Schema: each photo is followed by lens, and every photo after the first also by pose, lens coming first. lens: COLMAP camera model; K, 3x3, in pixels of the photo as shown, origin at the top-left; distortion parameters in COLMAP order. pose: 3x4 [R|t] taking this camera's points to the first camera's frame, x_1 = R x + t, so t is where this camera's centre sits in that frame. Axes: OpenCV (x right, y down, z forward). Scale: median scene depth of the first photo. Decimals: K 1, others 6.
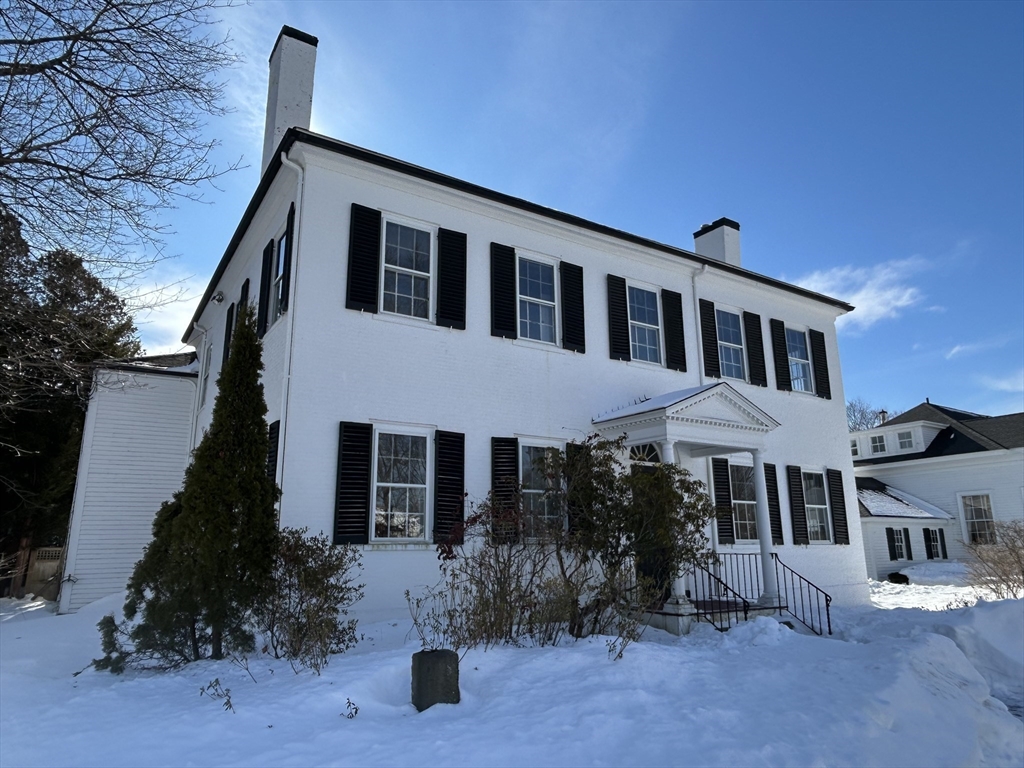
lens RADIAL K [[655.8, 0, 510.2], [0, 655.8, 394.4], [0, 0, 1]] dist [0.038523, -0.074665]
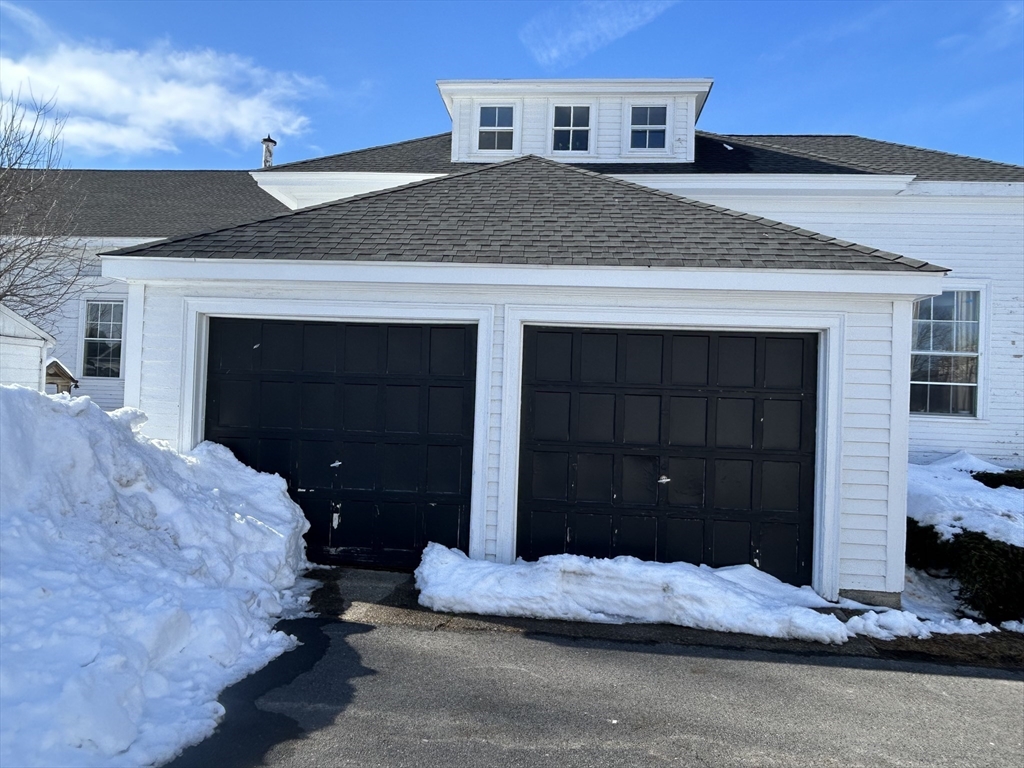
lens RADIAL K [[655.8, 0, 510.2], [0, 655.8, 394.4], [0, 0, 1]] dist [0.038523, -0.074665]
pose [[0.587472, 0.035572, 0.808462, 0.334026], [-0.232128, 0.964458, 0.126241, 0.252811], [-0.775237, -0.261830, 0.574850, 1.071328]]
